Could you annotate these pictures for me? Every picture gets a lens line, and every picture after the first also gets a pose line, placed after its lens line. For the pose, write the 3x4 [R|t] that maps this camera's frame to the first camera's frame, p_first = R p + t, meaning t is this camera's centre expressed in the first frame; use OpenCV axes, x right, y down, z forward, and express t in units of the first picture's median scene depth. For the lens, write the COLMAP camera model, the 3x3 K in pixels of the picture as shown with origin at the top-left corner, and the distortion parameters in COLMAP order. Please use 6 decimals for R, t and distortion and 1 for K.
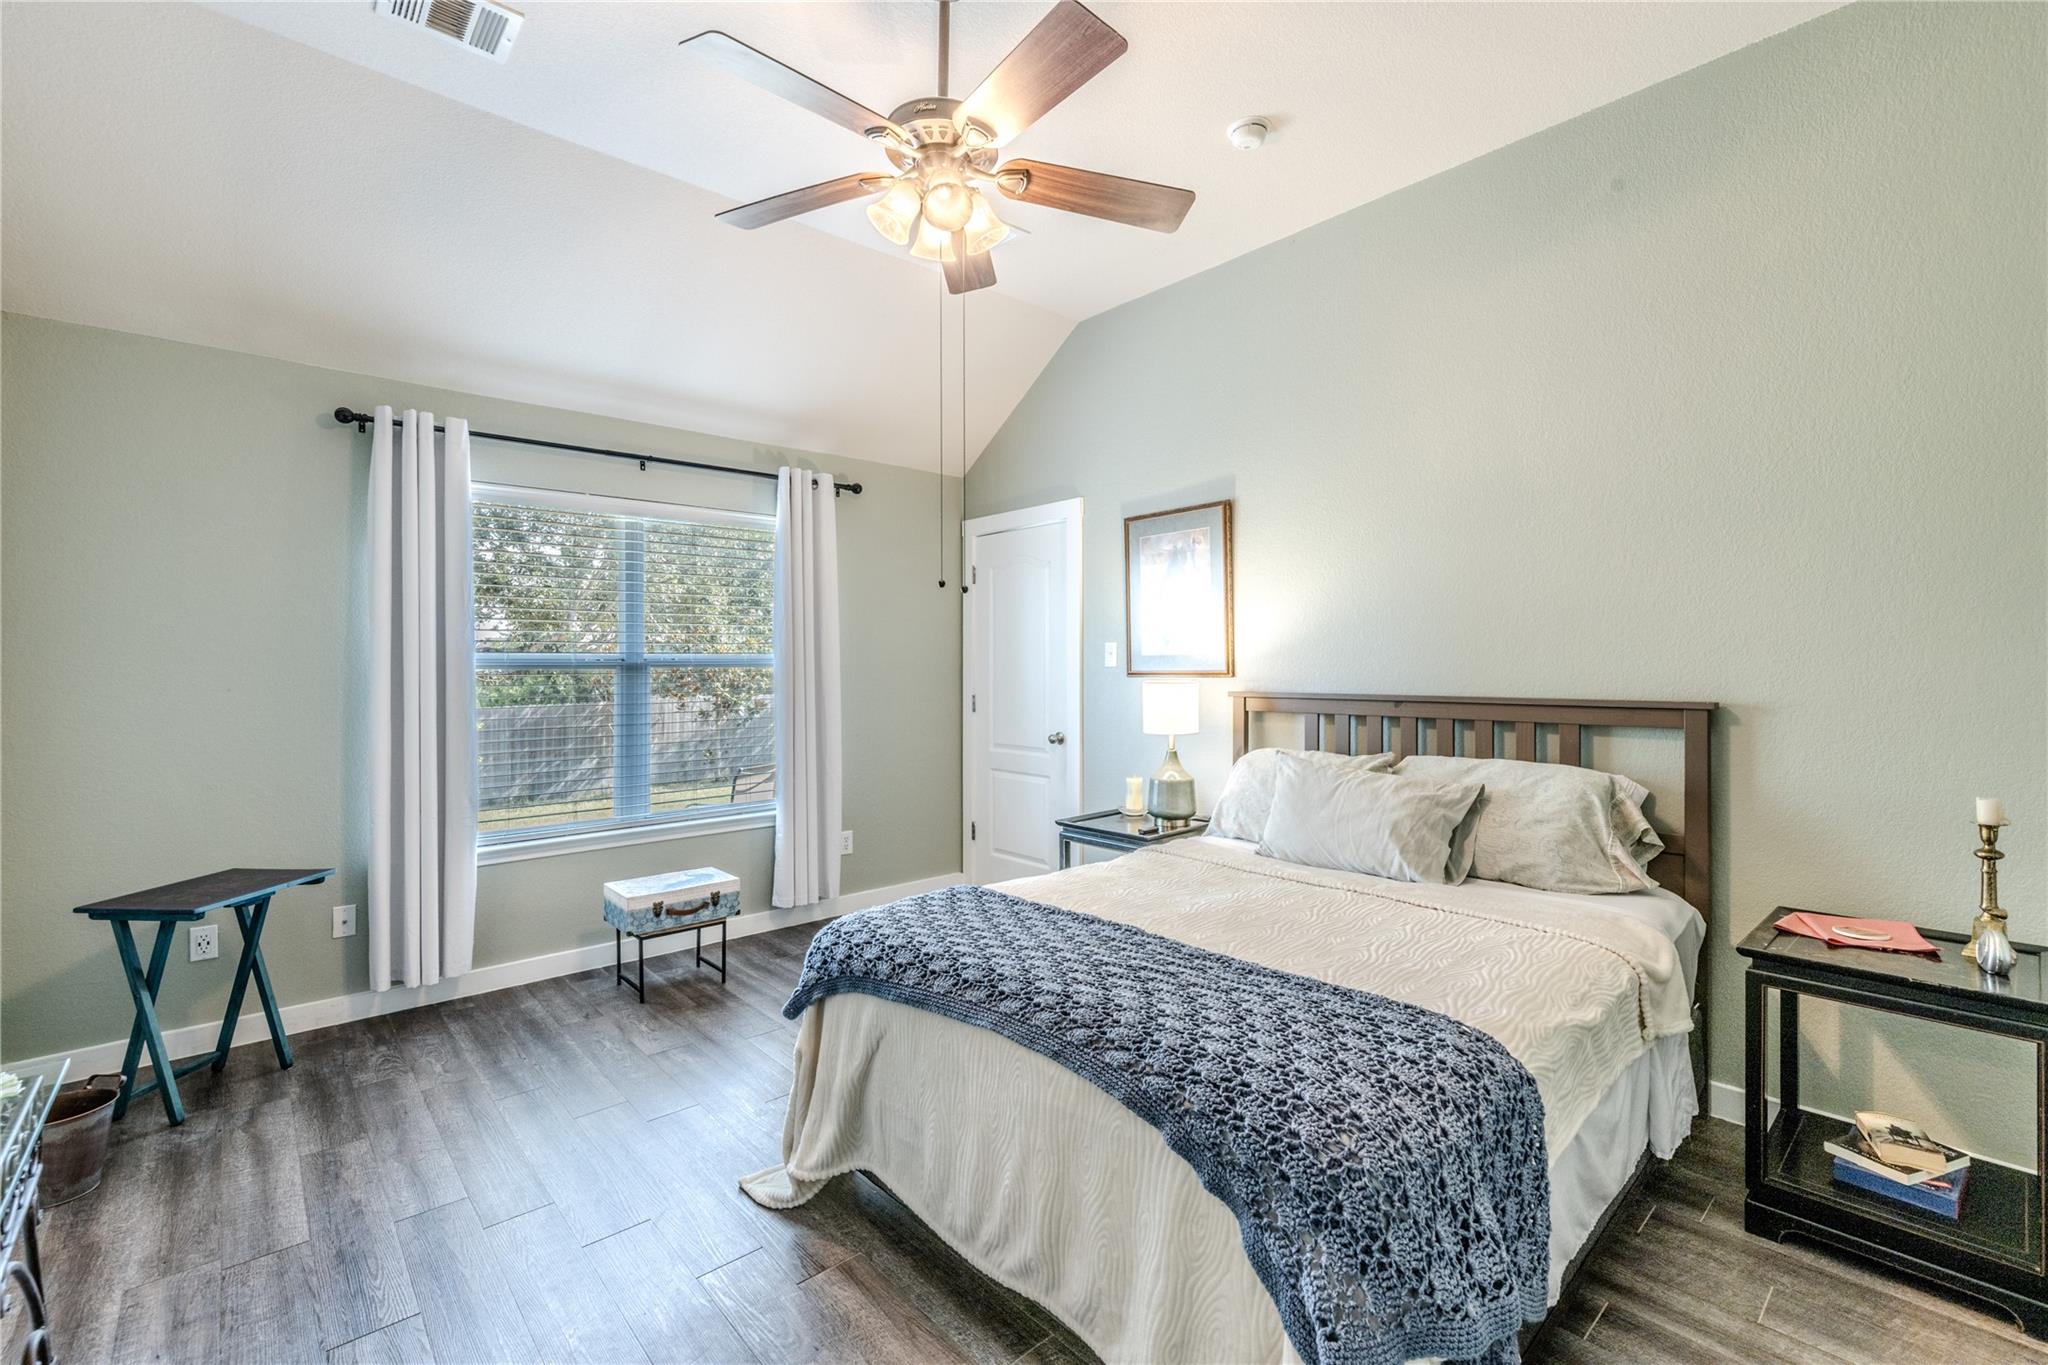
lens RADIAL K [[887.8, 0, 1019.4], [0, 887.8, 670.2], [0, 0, 1]] dist [-0.000530, -0.000620]
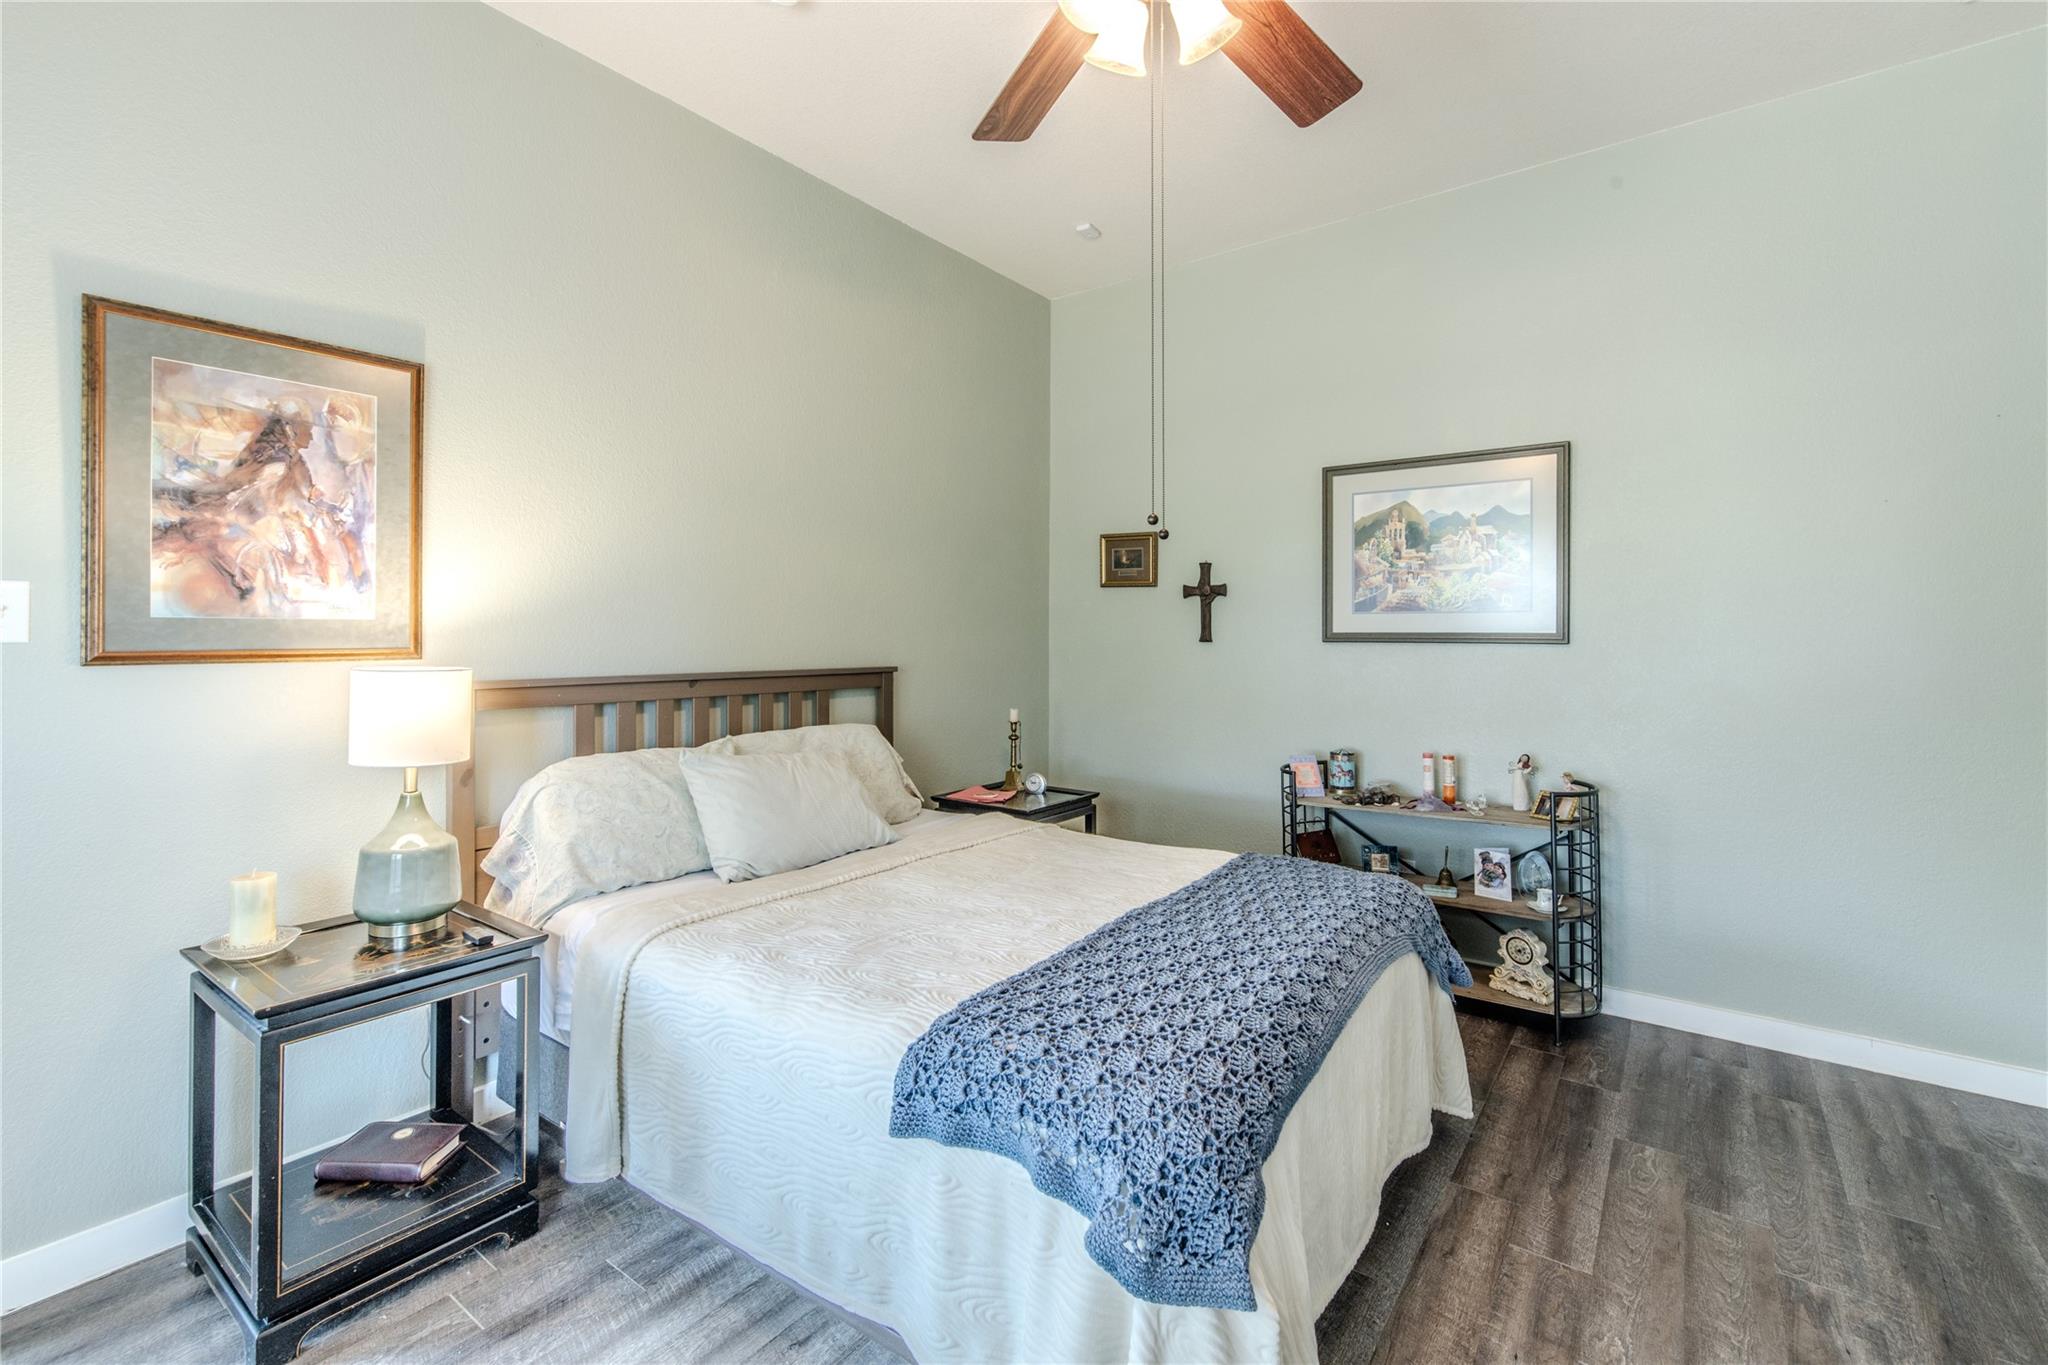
lens RADIAL K [[887.8, 0, 1023.8], [0, 887.8, 637.6], [0, 0, 1]] dist [-0.000530, -0.000620]
pose [[-0.192928, 0.013024, 0.981126, -0.501397], [0.016791, 0.999809, -0.009970, 0.006468], [-0.981069, 0.014550, -0.193110, 0.838639]]
